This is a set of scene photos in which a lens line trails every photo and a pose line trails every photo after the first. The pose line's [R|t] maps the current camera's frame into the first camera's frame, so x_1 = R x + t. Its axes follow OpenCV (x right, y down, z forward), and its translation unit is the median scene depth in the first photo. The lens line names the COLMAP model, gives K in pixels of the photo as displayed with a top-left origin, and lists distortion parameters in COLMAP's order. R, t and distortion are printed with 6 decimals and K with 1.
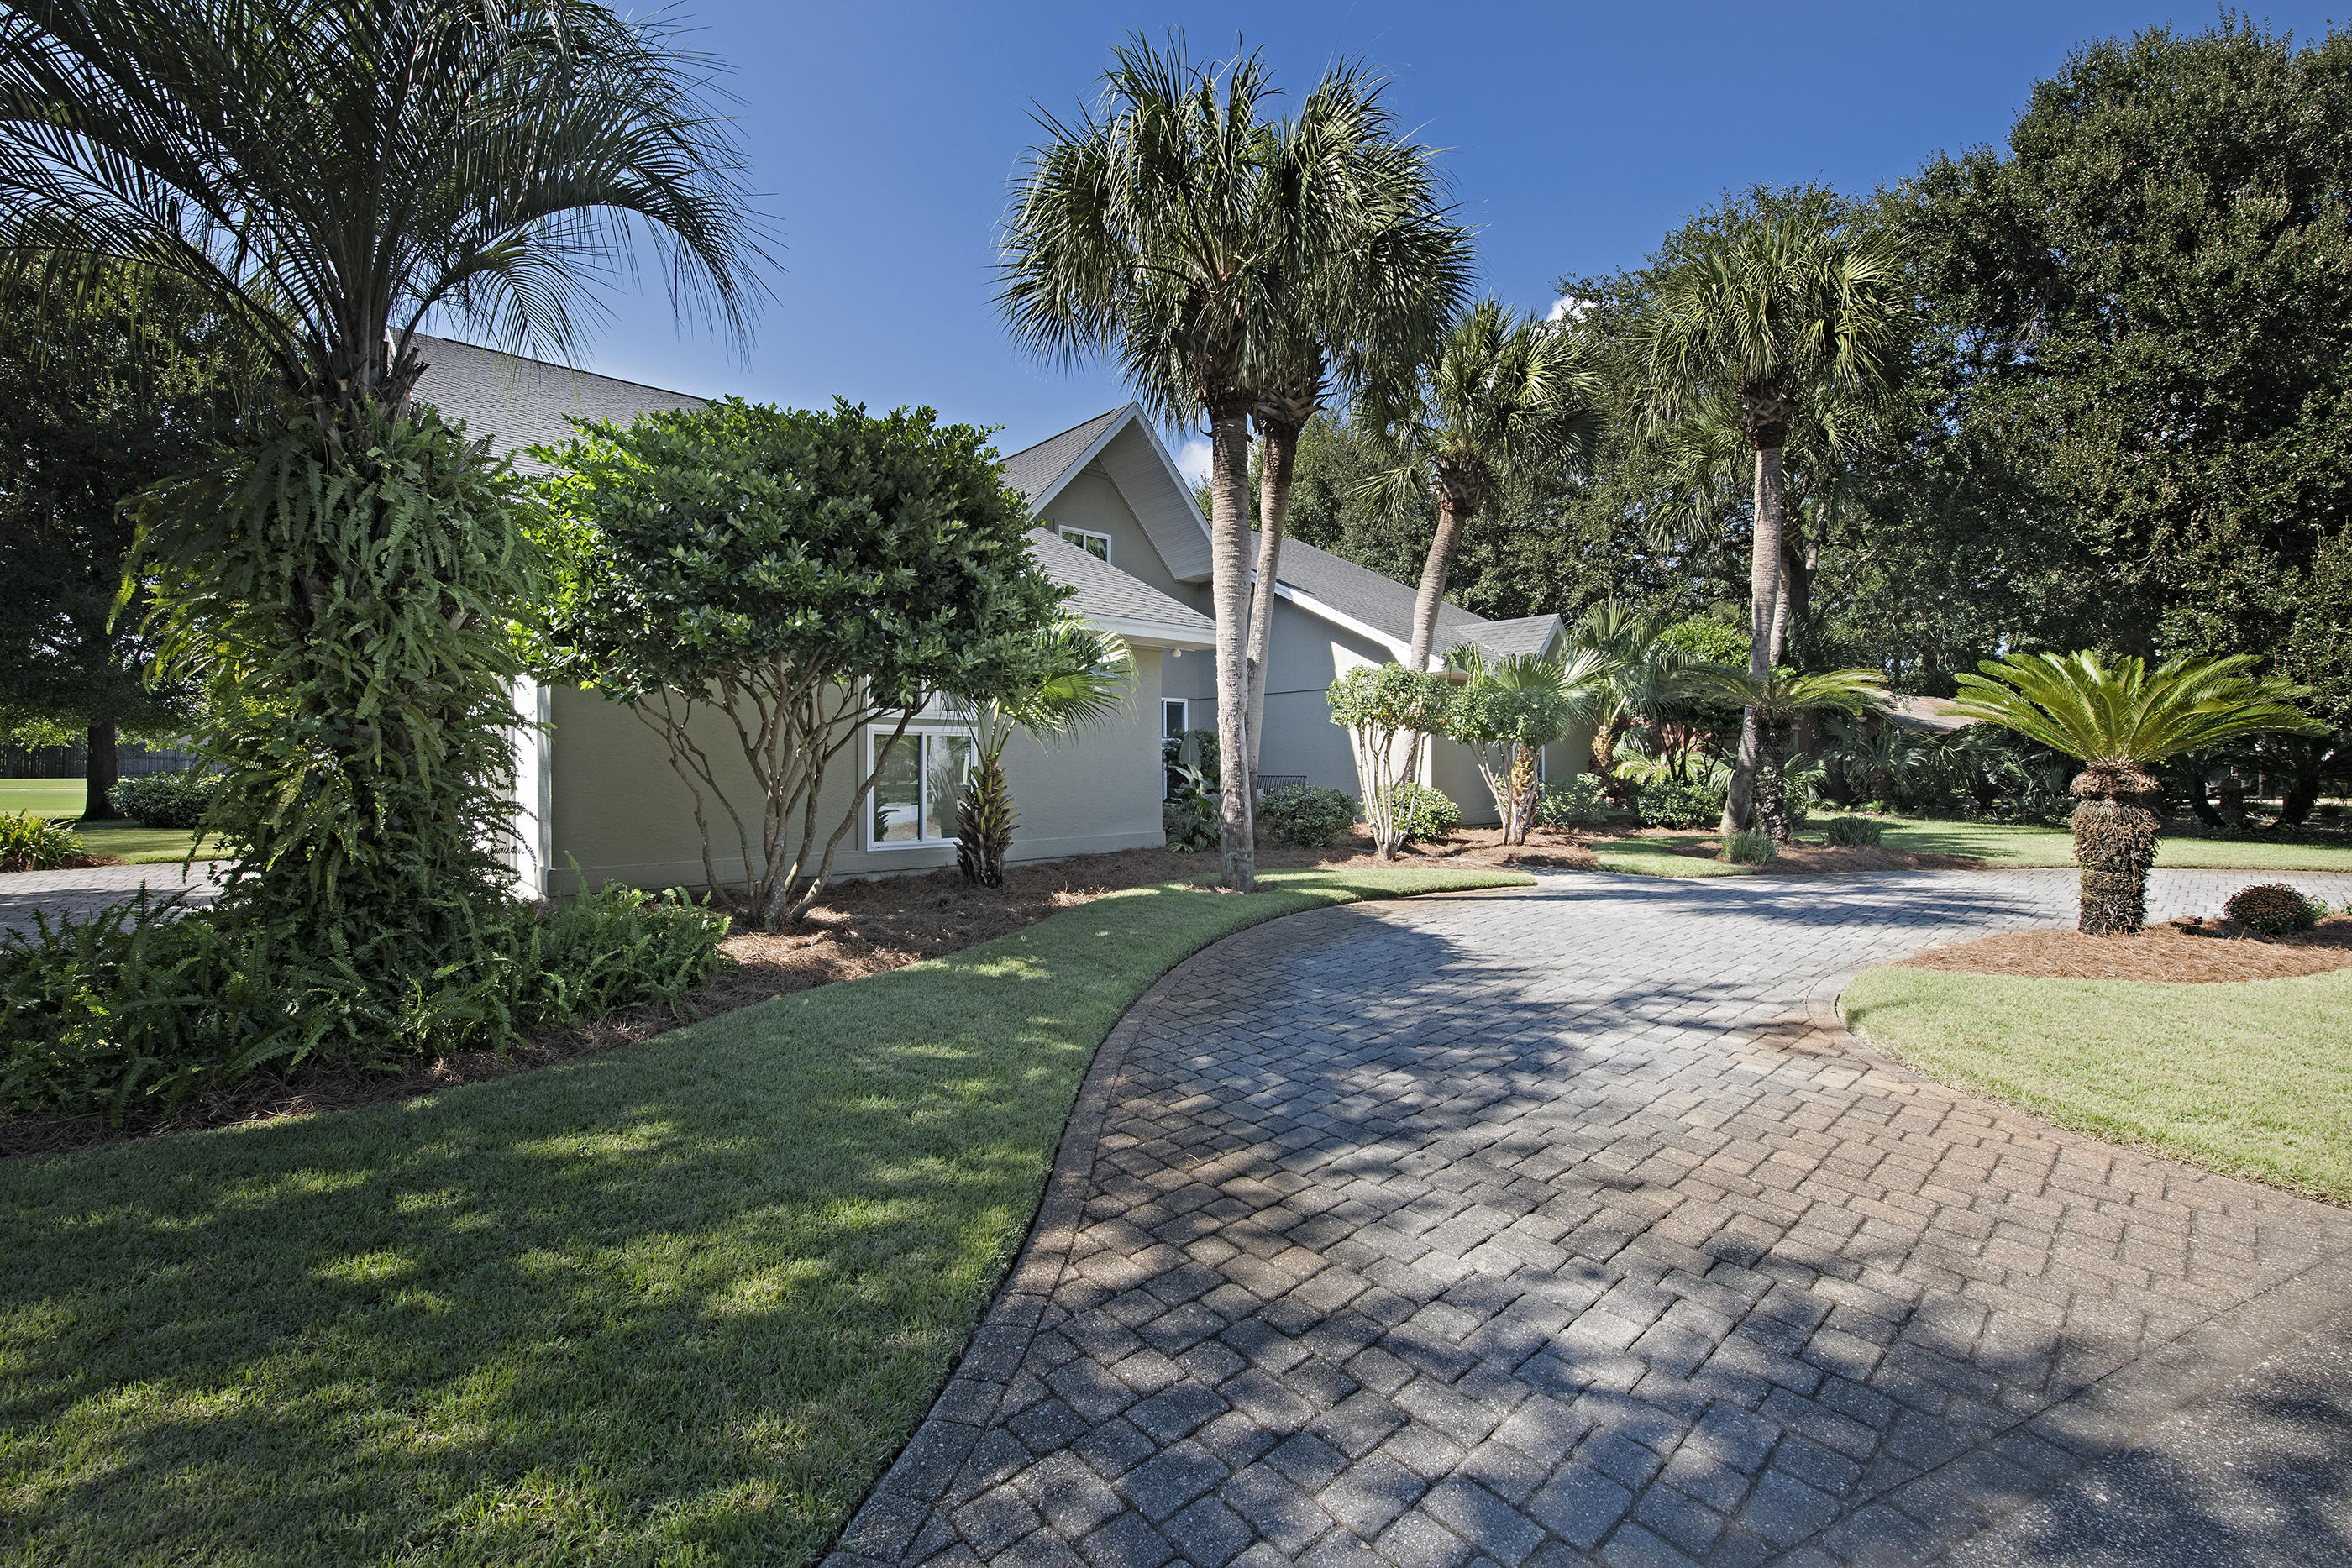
lens RADIAL K [[1008.4, 0, 1175.6], [0, 1008.4, 752.4], [0, 0, 1]] dist [0.000977, -0.007038]
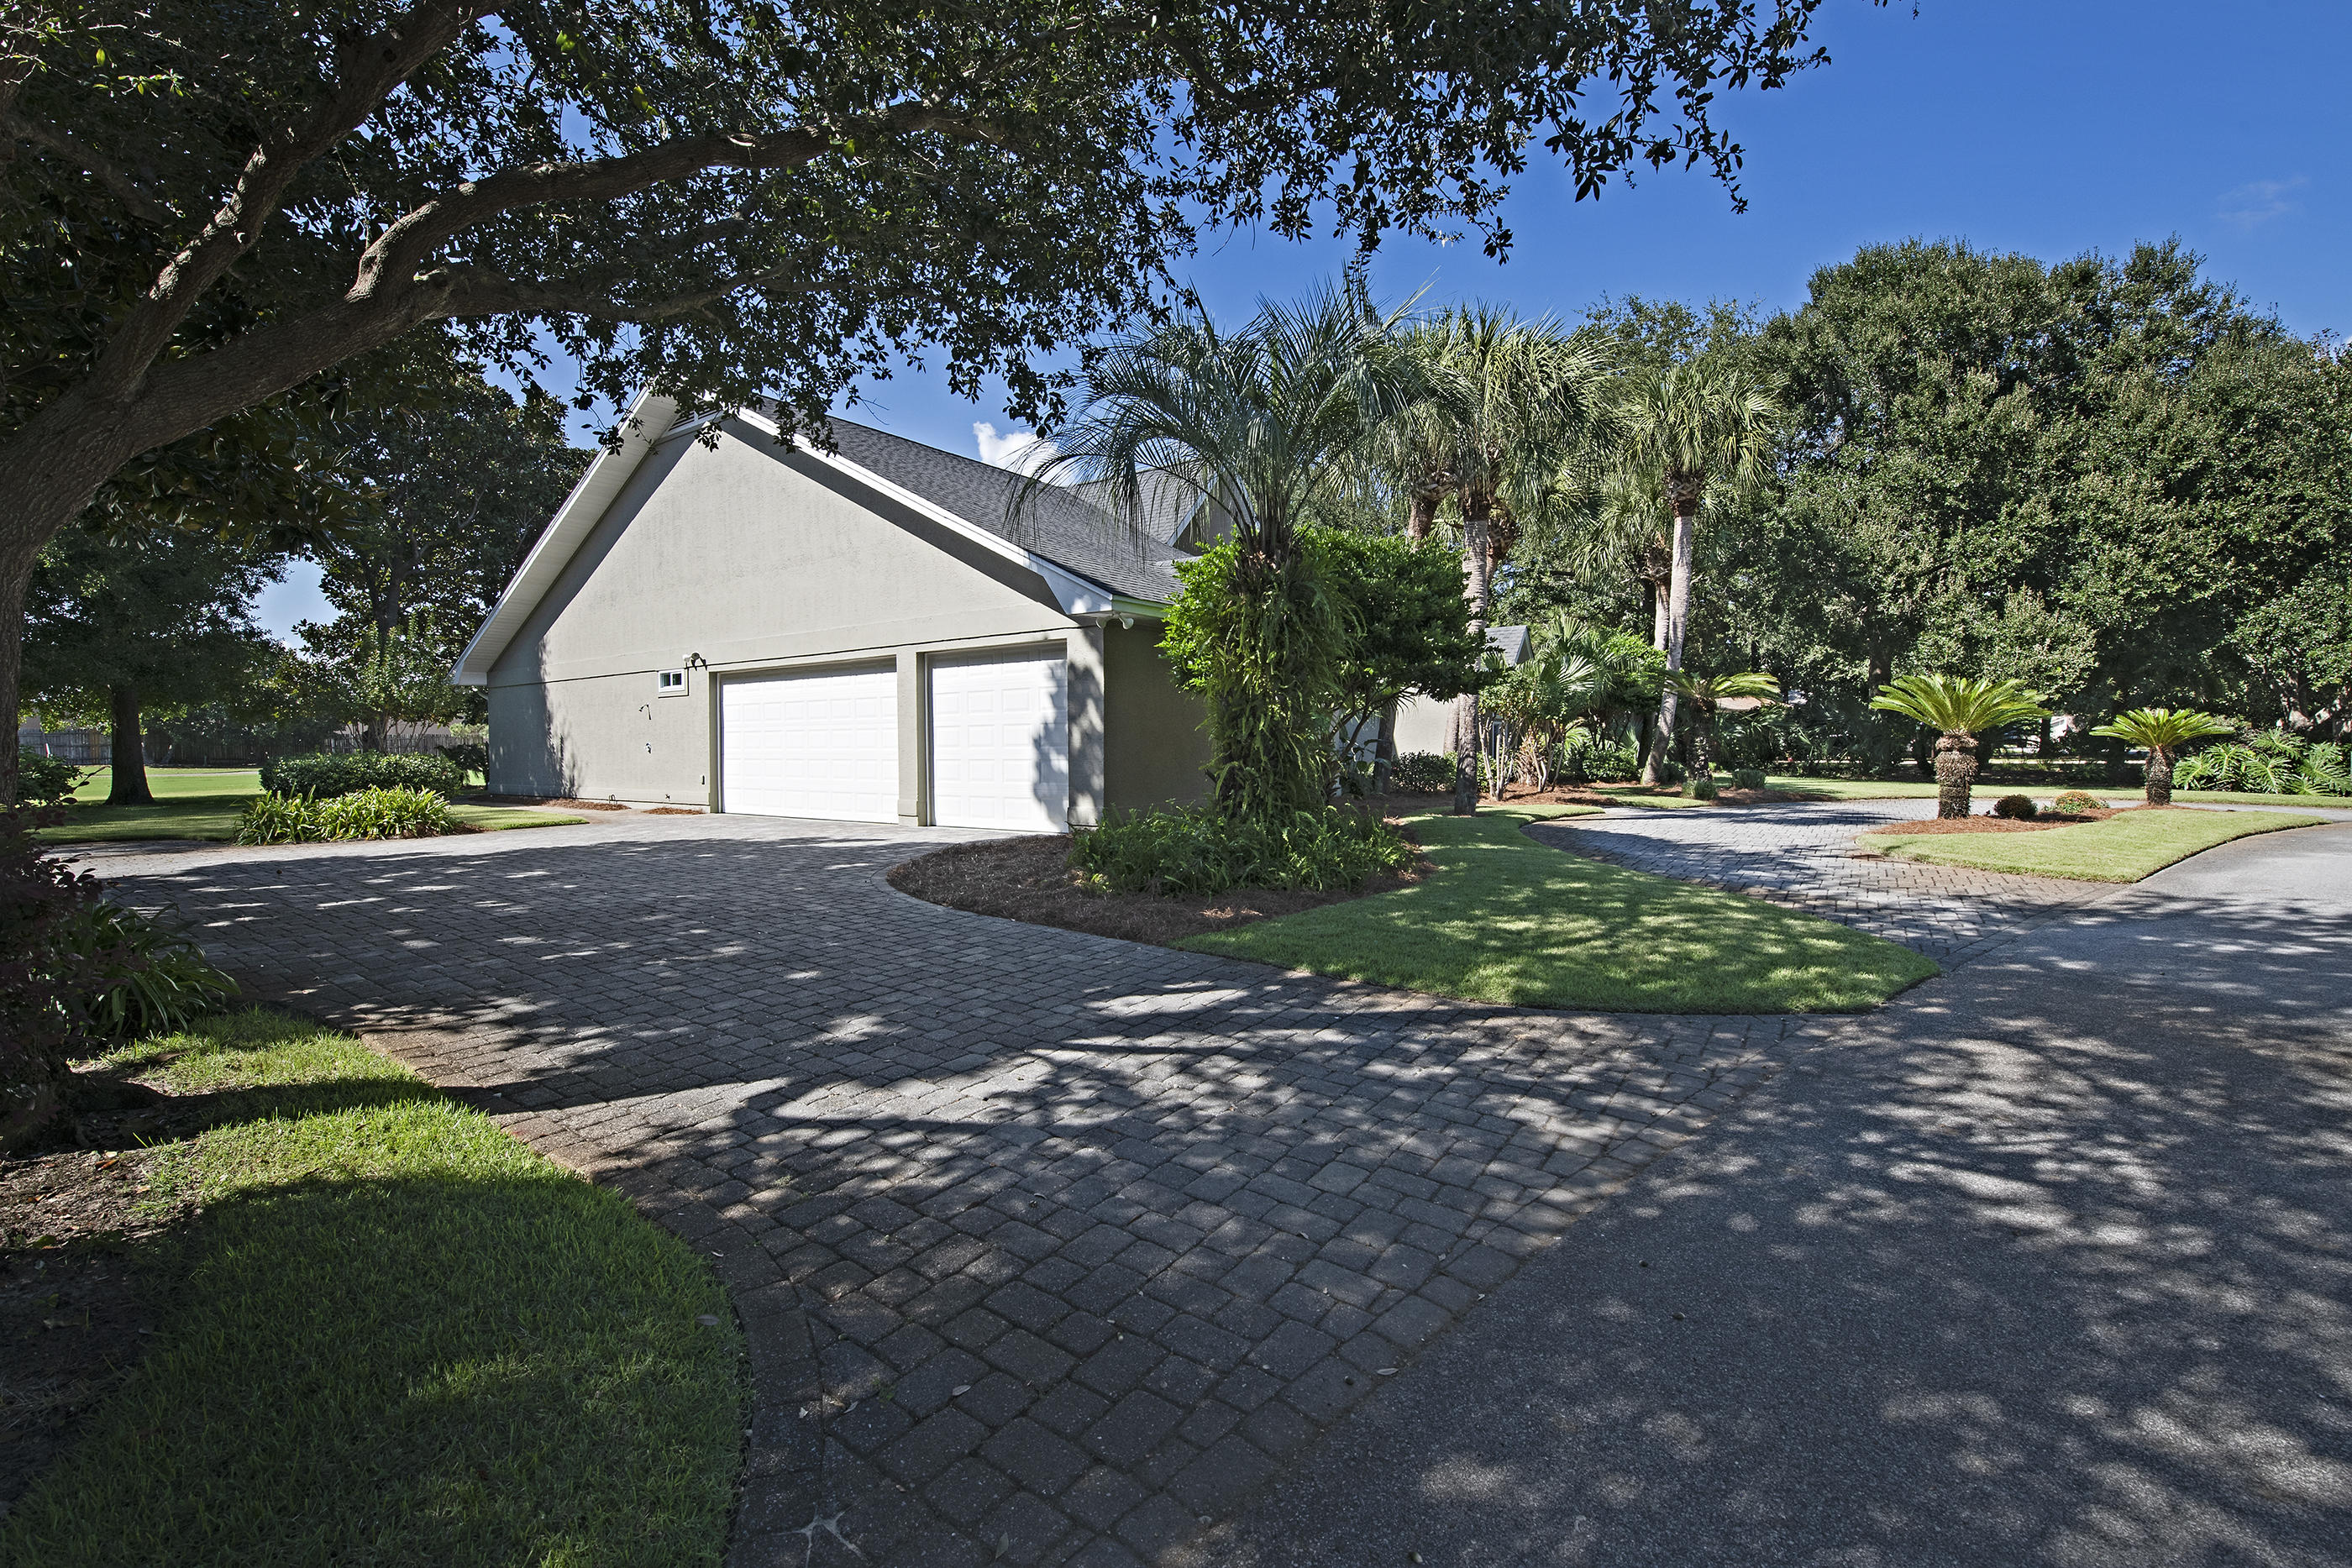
lens RADIAL K [[1008.4, 0, 1175.6], [0, 1008.4, 752.4], [0, 0, 1]] dist [0.000977, -0.007038]
pose [[0.978367, -0.009114, 0.206677, -0.486259], [0.004560, 0.999736, 0.022503, -0.000439], [-0.206828, -0.021073, 0.978150, -0.303249]]
